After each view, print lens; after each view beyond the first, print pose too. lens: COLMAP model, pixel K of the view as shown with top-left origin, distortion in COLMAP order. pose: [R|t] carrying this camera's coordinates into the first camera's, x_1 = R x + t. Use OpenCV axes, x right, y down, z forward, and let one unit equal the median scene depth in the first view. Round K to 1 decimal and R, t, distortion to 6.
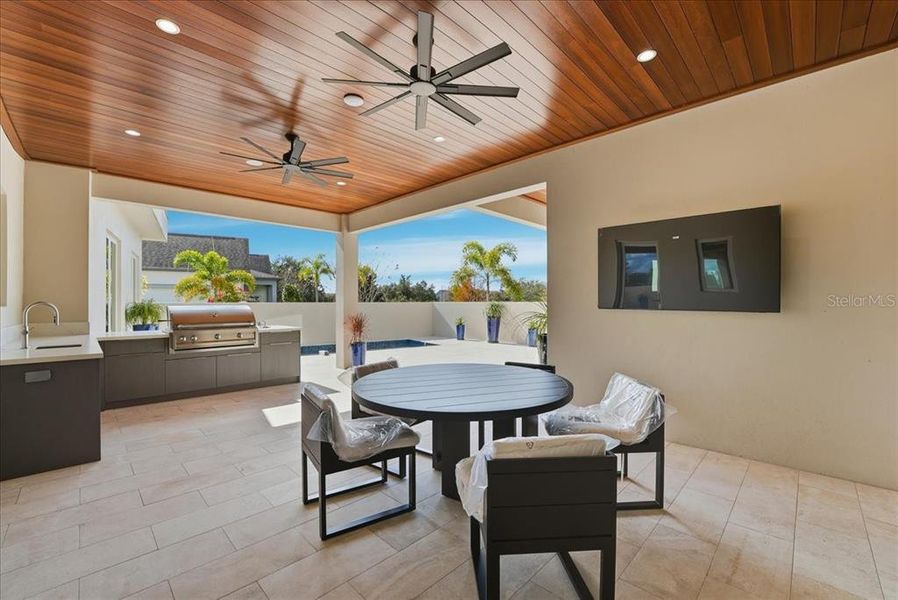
lens RADIAL K [[363.4, 0, 451.1], [0, 363.4, 303.2], [0, 0, 1]] dist [-0.026917, 0.001257]
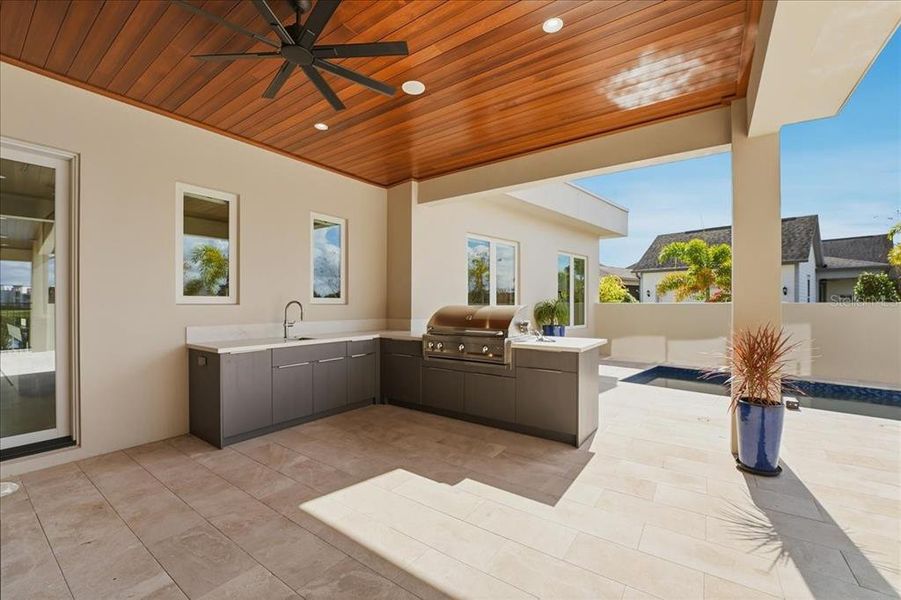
lens RADIAL K [[364.6, 0, 451.2], [0, 364.6, 303.2], [0, 0, 1]] dist [-0.026917, 0.001257]
pose [[0.151548, -0.006684, -0.988427, 0.112523], [-0.000587, 0.999976, -0.006852, 0.011247], [0.988450, 0.001619, 0.151541, 1.017731]]
